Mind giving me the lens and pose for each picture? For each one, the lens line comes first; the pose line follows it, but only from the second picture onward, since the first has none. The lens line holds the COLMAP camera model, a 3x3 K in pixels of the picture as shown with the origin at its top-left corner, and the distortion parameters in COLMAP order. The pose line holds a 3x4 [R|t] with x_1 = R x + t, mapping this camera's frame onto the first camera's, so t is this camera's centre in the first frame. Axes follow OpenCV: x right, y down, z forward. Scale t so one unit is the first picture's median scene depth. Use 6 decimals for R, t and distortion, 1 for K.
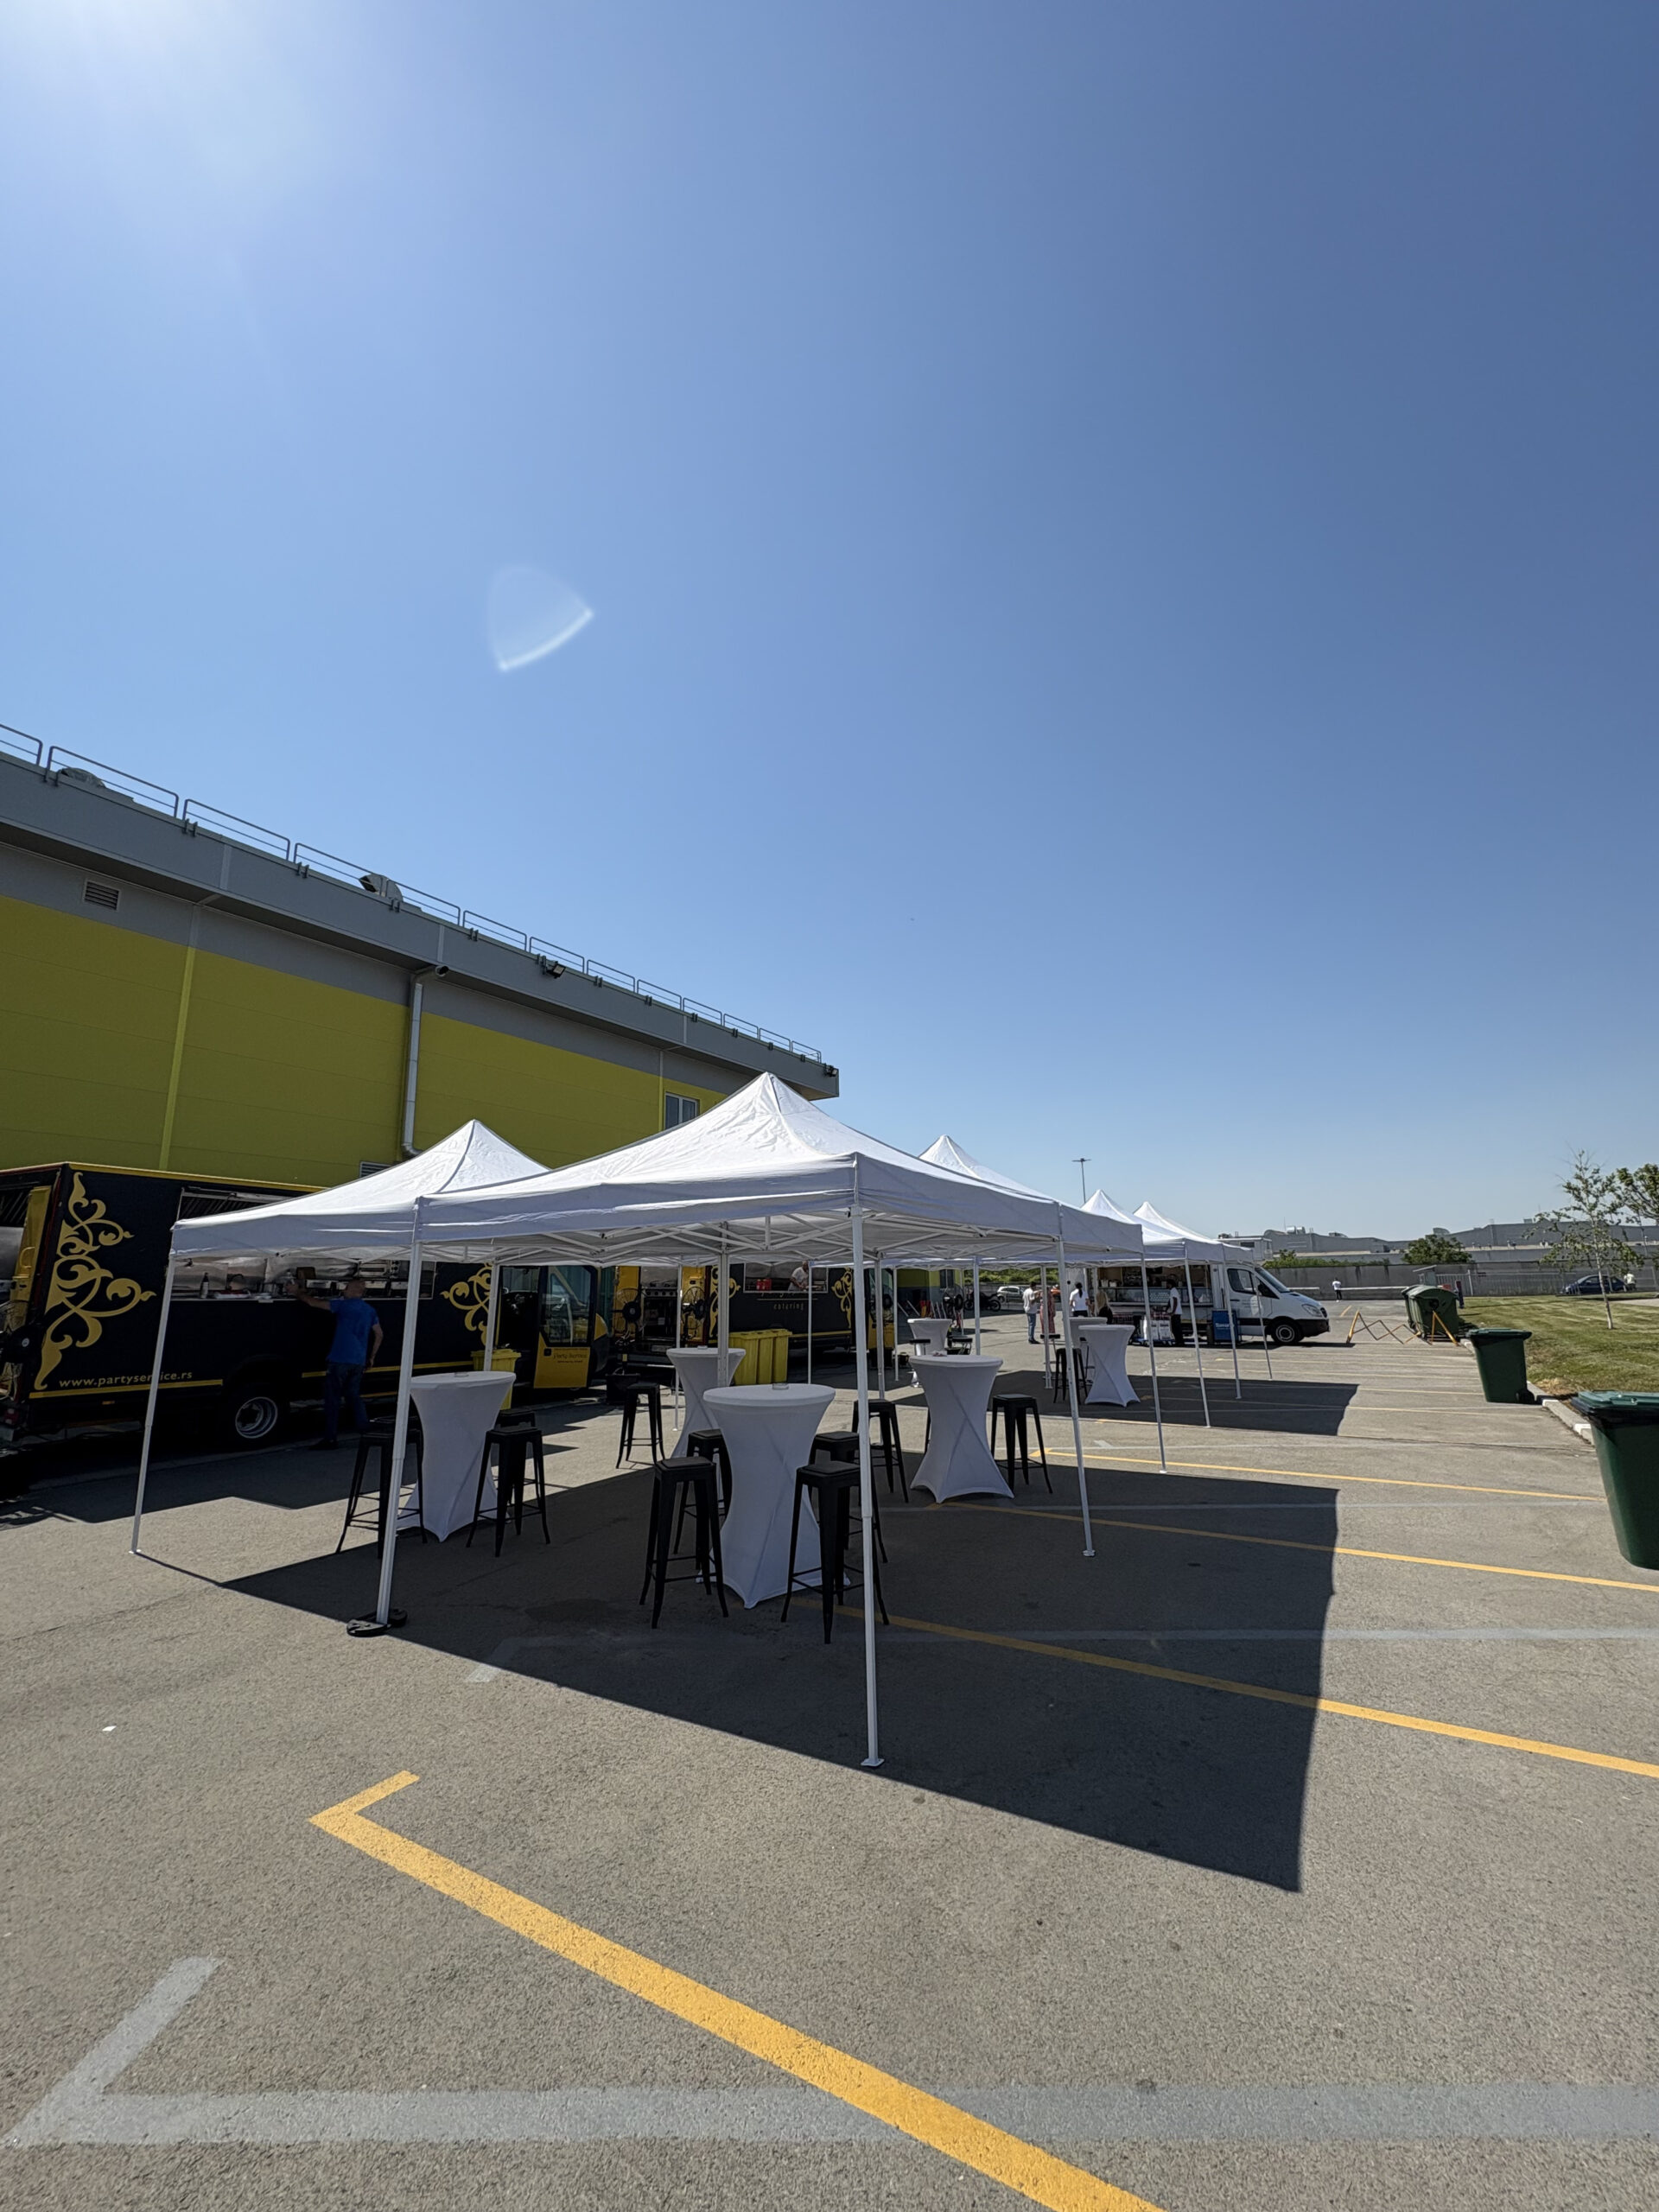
lens RADIAL K [[880.4, 0, 831.8], [0, 880.4, 1103.7], [0, 0, 1]] dist [-0.002111, 0.001261]
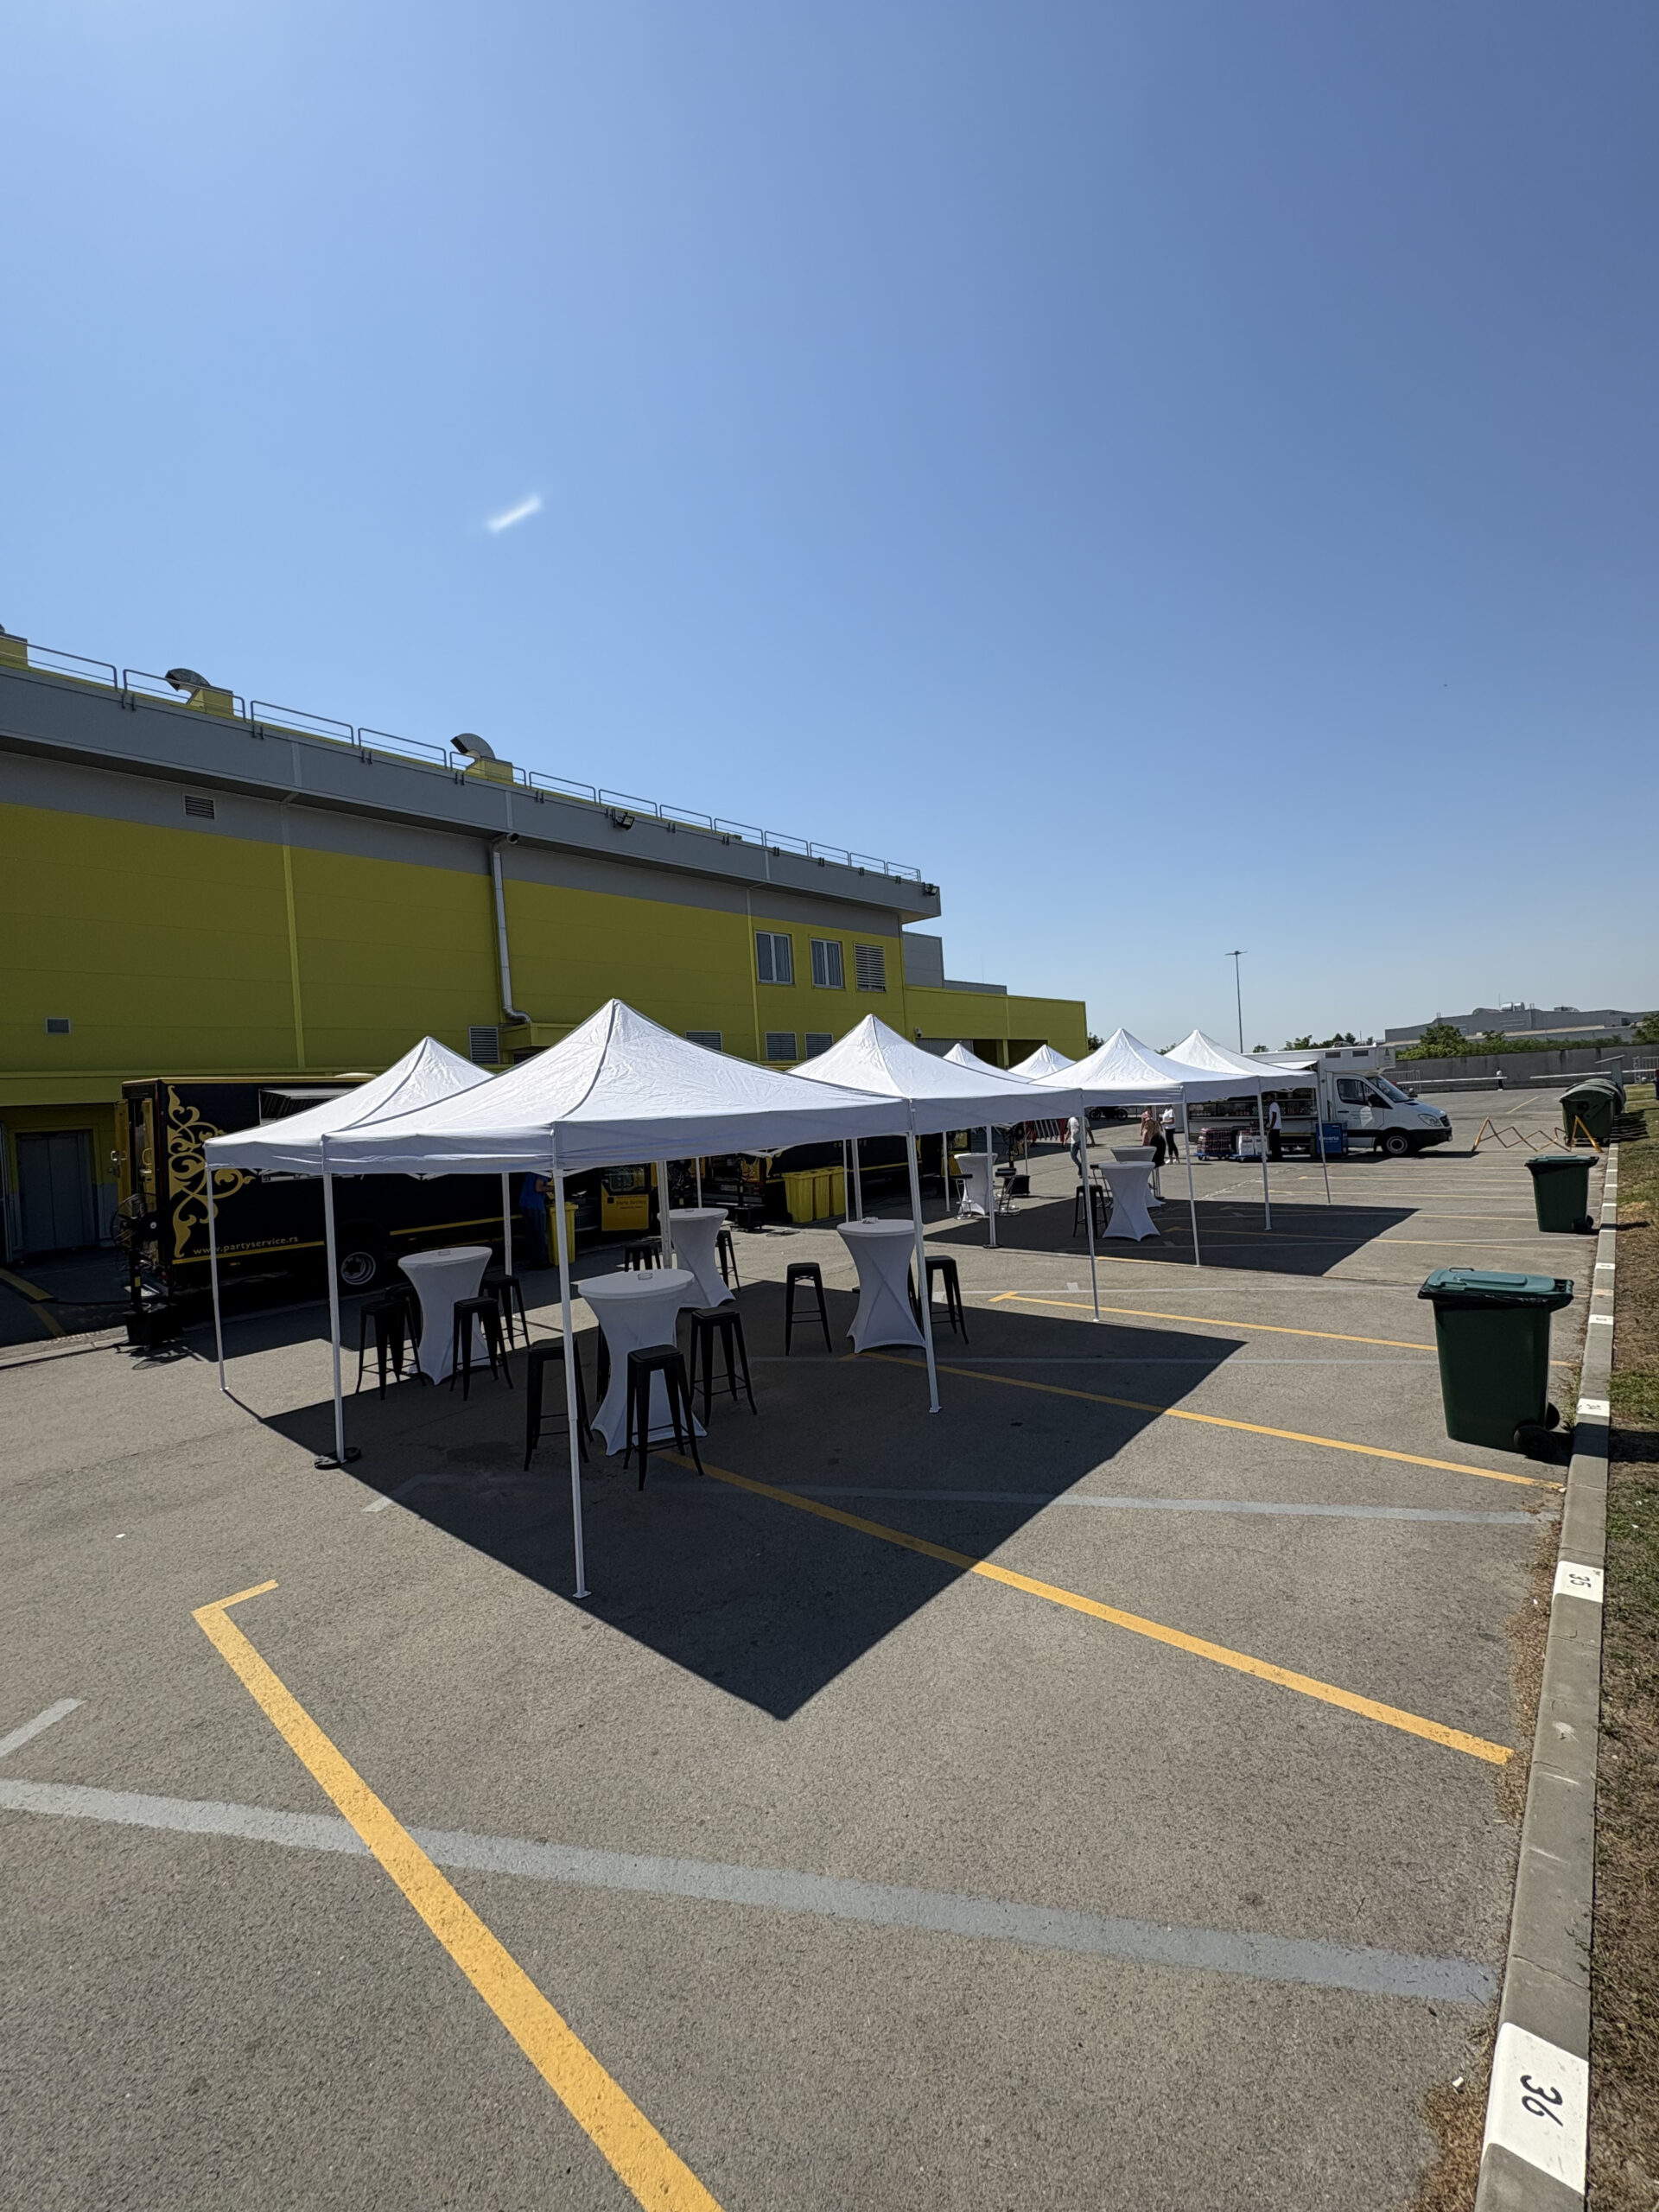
lens RADIAL K [[880.4, 0, 830.4], [0, 880.4, 1105.8], [0, 0, 1]] dist [-0.002111, 0.001261]
pose [[0.982144, -0.042054, -0.183369, 0.255600], [0.080827, 0.974477, 0.209434, -0.075635], [0.169881, -0.220515, 0.960476, -0.011326]]
